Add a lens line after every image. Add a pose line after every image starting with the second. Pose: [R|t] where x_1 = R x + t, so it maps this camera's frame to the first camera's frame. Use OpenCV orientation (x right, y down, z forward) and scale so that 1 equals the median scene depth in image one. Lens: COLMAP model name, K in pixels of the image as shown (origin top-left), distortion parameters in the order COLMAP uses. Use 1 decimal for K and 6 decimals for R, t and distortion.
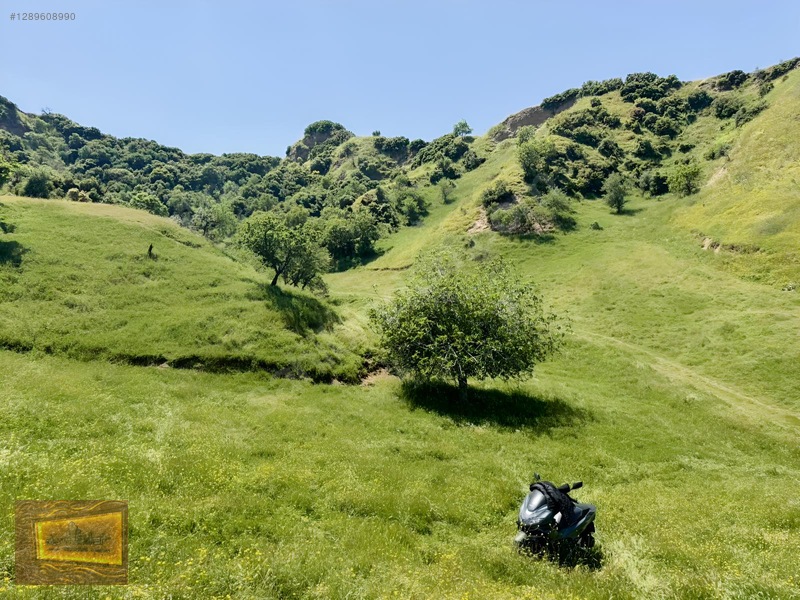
lens RADIAL K [[559.9, 0, 402.2], [0, 559.9, 303.7], [0, 0, 1]] dist [0.088720, -0.114021]
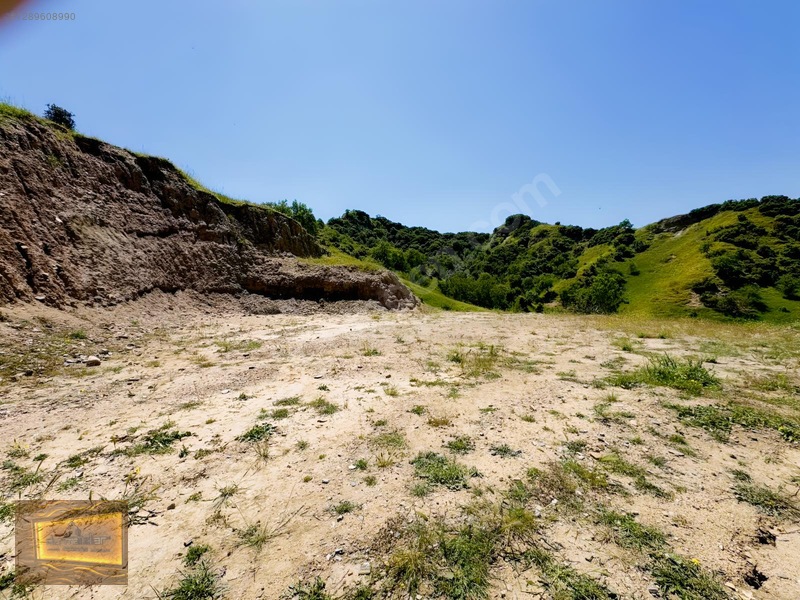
lens RADIAL K [[327.0, 0, 402.9], [0, 327.0, 296.5], [0, 0, 1]] dist [0.000908, 0.000314]
pose [[0.957177, 0.030597, -0.287881, -0.260311], [-0.029484, 0.999532, 0.008202, -0.079713], [0.287997, 0.000637, 0.957631, -0.162495]]
